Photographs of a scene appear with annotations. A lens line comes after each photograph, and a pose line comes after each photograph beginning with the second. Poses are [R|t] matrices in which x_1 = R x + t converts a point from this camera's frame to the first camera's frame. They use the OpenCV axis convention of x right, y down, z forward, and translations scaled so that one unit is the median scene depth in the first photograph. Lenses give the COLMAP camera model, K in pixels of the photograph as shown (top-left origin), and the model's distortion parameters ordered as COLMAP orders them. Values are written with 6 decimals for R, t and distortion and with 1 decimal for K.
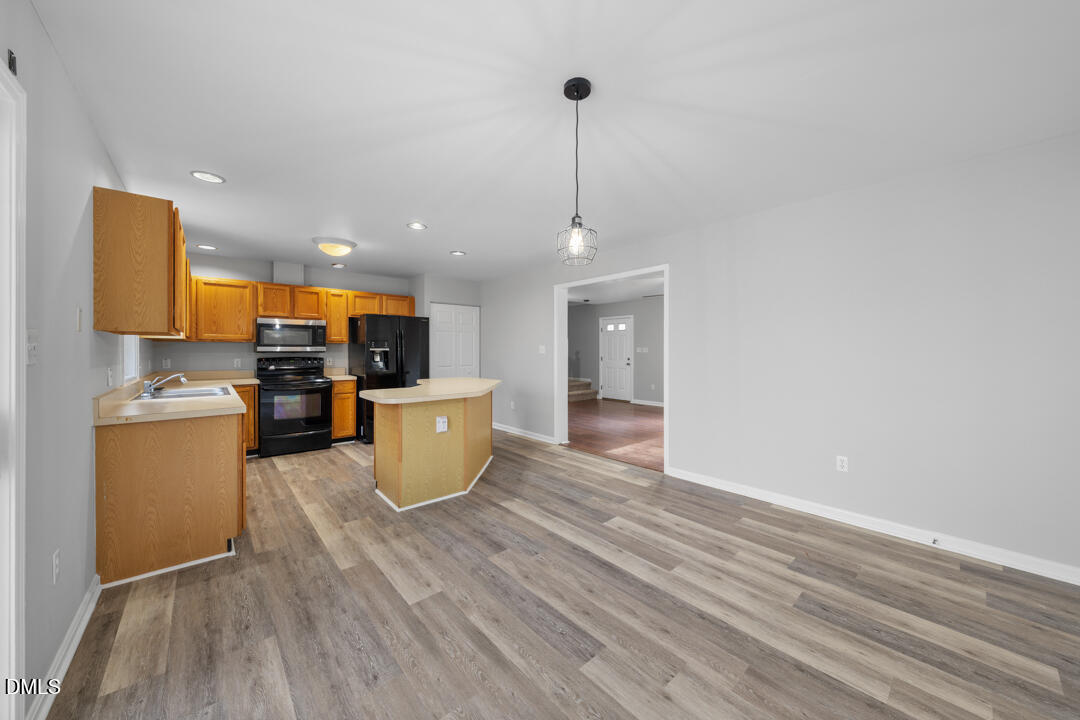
lens RADIAL K [[385.8, 0, 541.0], [0, 385.8, 356.9], [0, 0, 1]] dist [0.000245, -0.000272]
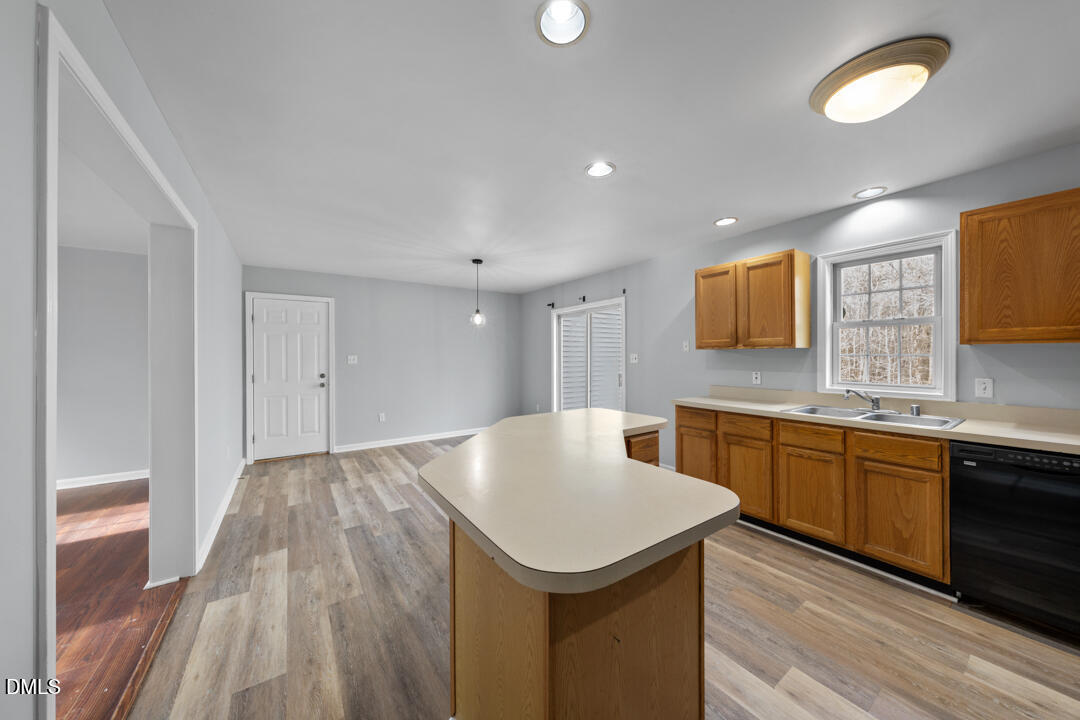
lens RADIAL K [[367.6, 0, 536.9], [0, 367.6, 353.6], [0, 0, 1]] dist [0.000449, -0.000271]
pose [[-0.991721, 0.005081, 0.128310, -0.431025], [0.006516, 0.999921, 0.010768, -0.061013], [-0.128245, 0.011515, -0.991676, 2.362580]]
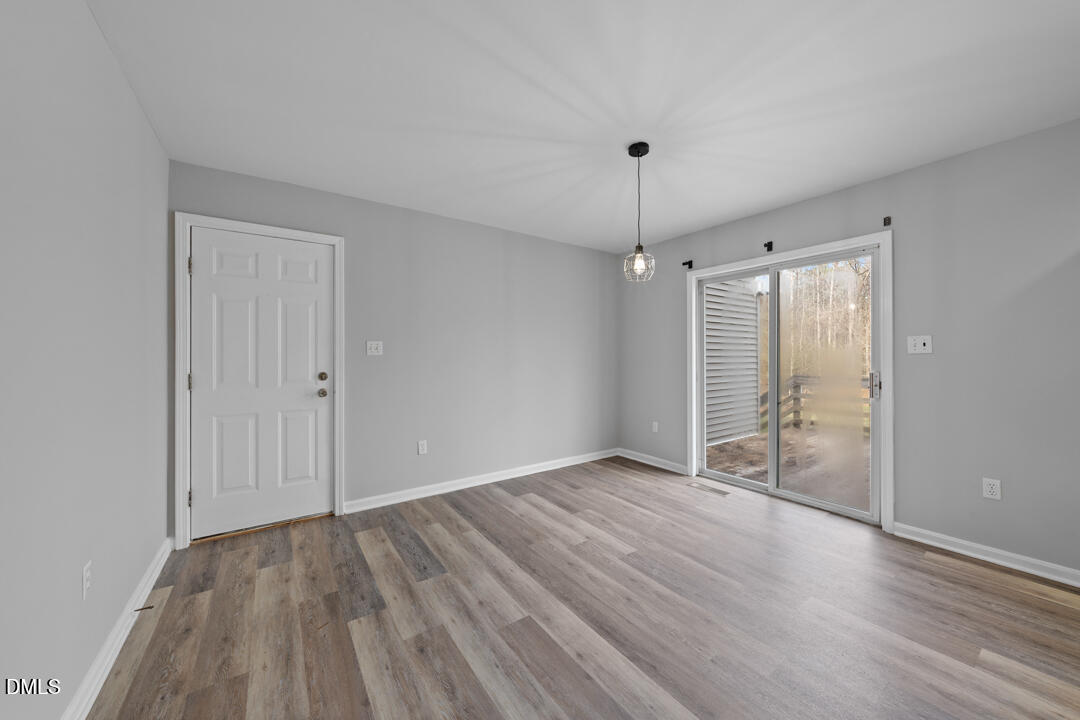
lens RADIAL K [[385.8, 0, 541.9], [0, 385.8, 350.9], [0, 0, 1]] dist [0.000245, -0.000272]
pose [[-0.993912, 0.003618, 0.110115, 0.193197], [0.004173, 0.999980, 0.004804, -0.006596], [-0.110095, 0.005235, -0.993907, 1.619377]]
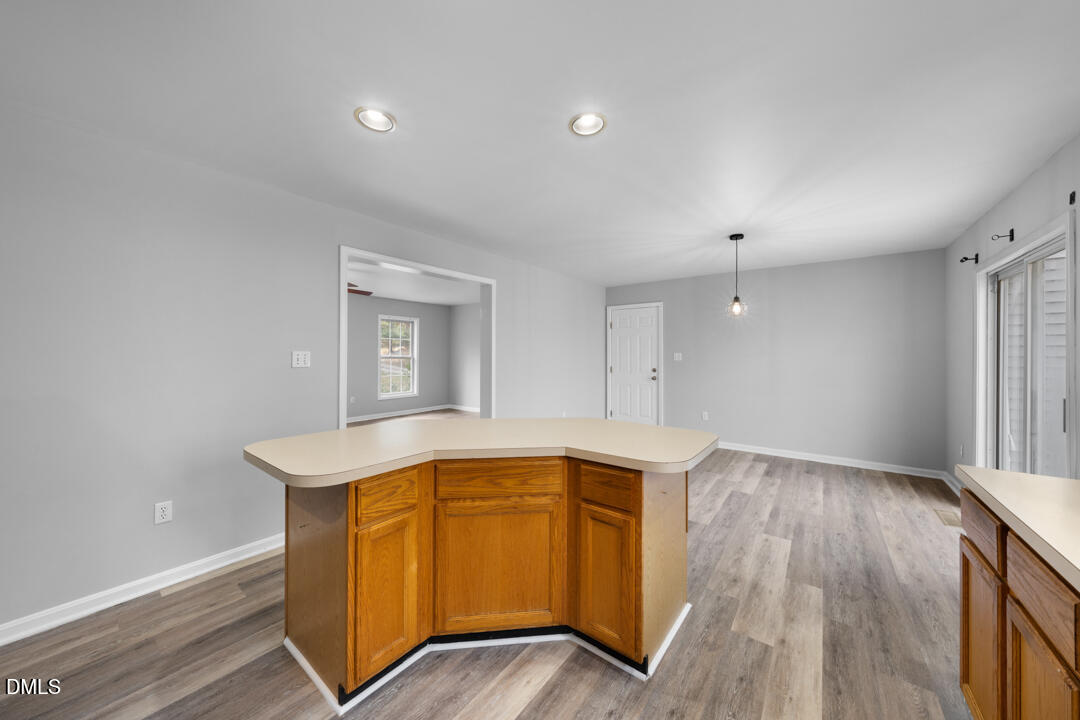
lens RADIAL K [[367.6, 0, 545.5], [0, 367.6, 358.7], [0, 0, 1]] dist [0.000449, -0.000271]
pose [[-0.203587, -0.015204, 0.978939, -1.150380], [0.012125, 0.999764, 0.018049, -0.051288], [-0.978982, 0.015544, -0.203354, 1.679936]]
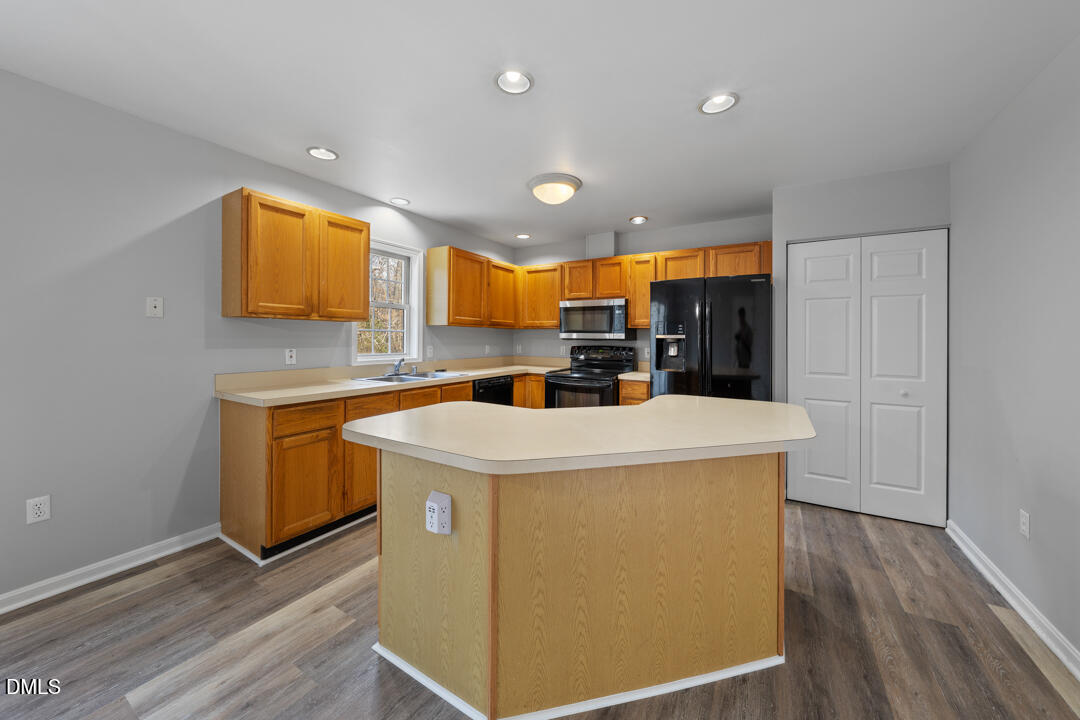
lens RADIAL K [[385.8, 0, 543.3], [0, 385.8, 340.2], [0, 0, 1]] dist [0.000245, -0.000272]
pose [[0.304351, 0.009972, -0.952508, 0.228184], [-0.025028, 0.999684, 0.002468, -0.020984], [0.952231, 0.023088, 0.304504, 1.286677]]
